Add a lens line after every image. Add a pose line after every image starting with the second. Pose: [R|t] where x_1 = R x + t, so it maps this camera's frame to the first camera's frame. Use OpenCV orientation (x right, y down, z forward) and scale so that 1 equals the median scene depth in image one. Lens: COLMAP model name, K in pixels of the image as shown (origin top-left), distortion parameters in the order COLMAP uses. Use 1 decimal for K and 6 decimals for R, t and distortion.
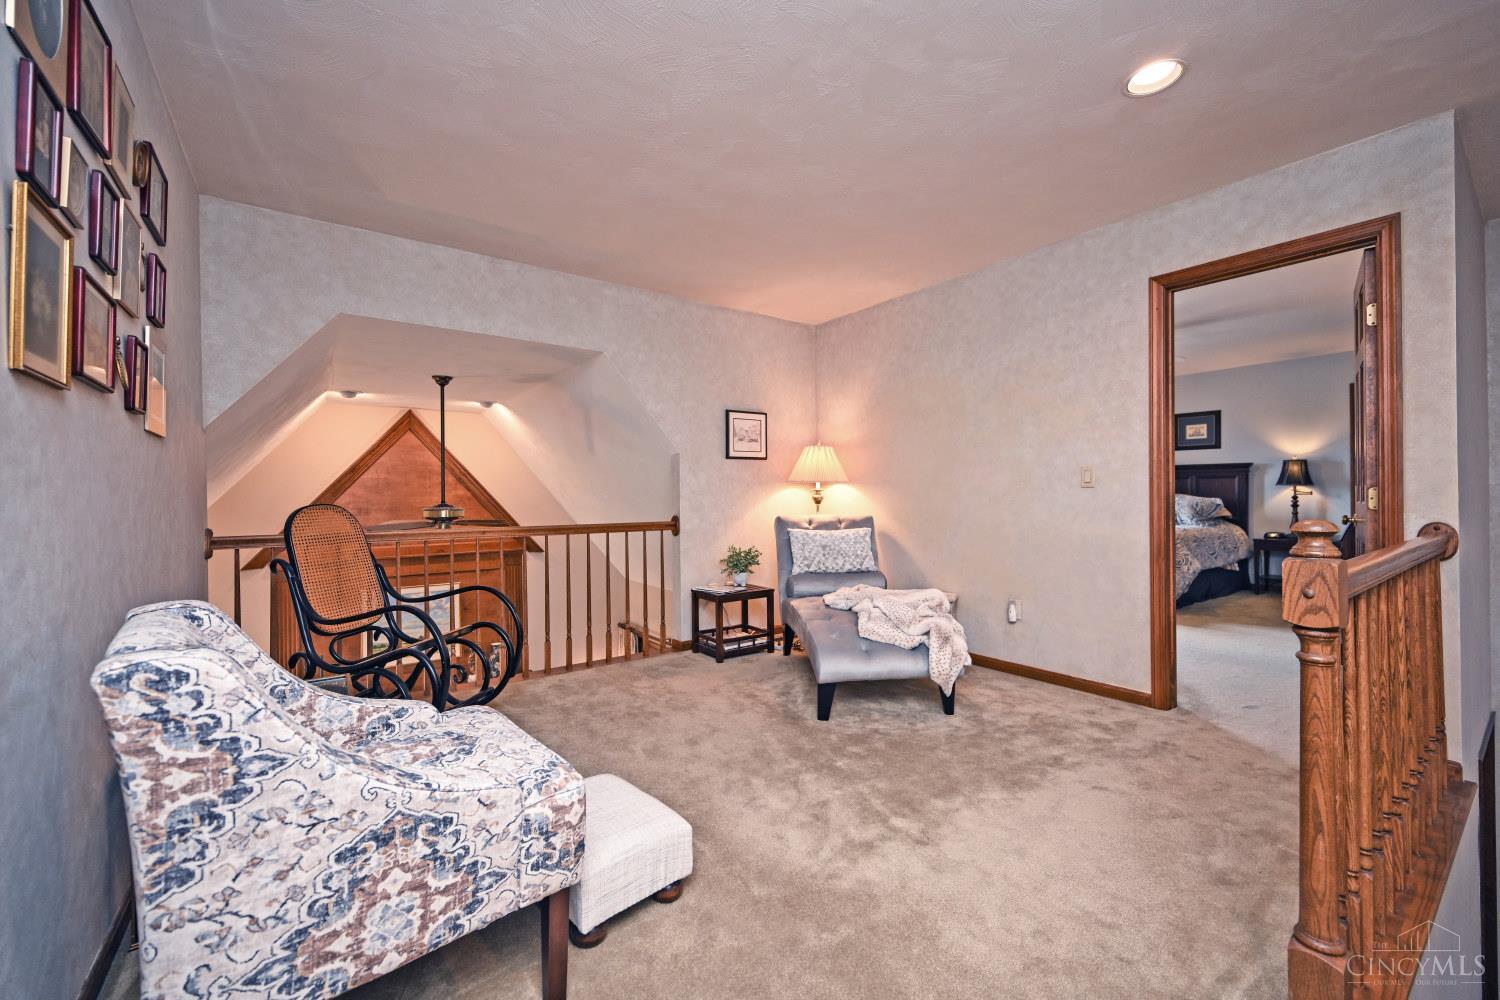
lens RADIAL K [[594.3, 0, 748.0], [0, 594.3, 494.2], [0, 0, 1]] dist [0.001060, 0.000807]
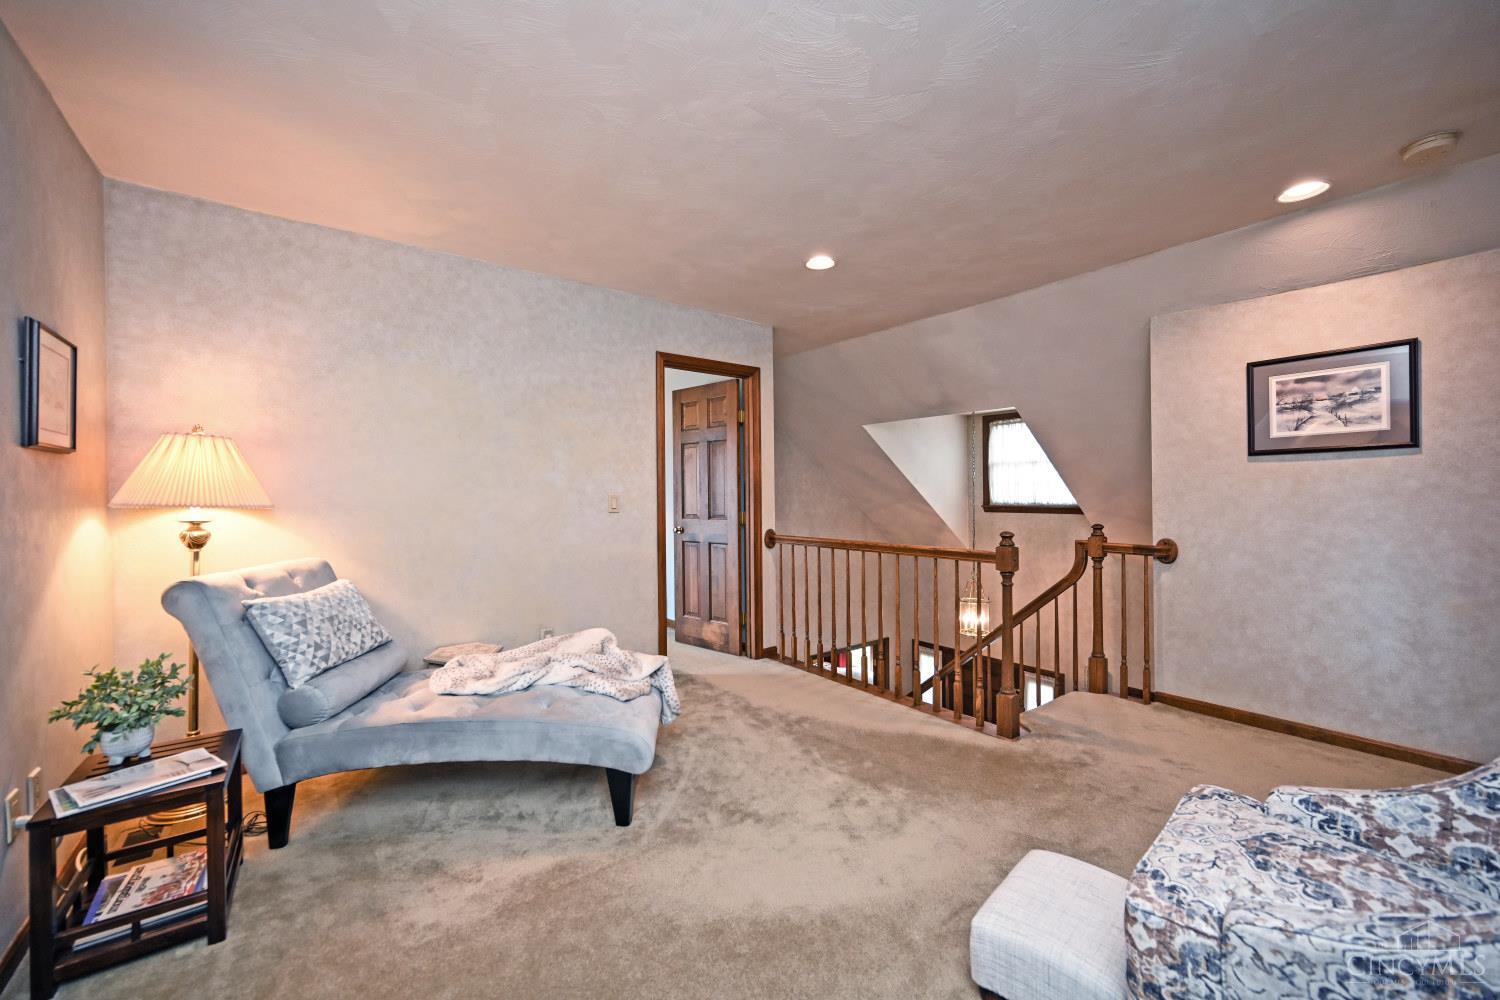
lens RADIAL K [[594.3, 0, 749.2], [0, 594.3, 495.8], [0, 0, 1]] dist [0.001060, 0.000807]
pose [[-0.006611, 0.010646, 0.999921, -0.550970], [0.004615, 0.999933, -0.010616, -0.029462], [-0.999967, 0.004544, -0.006660, 0.721337]]
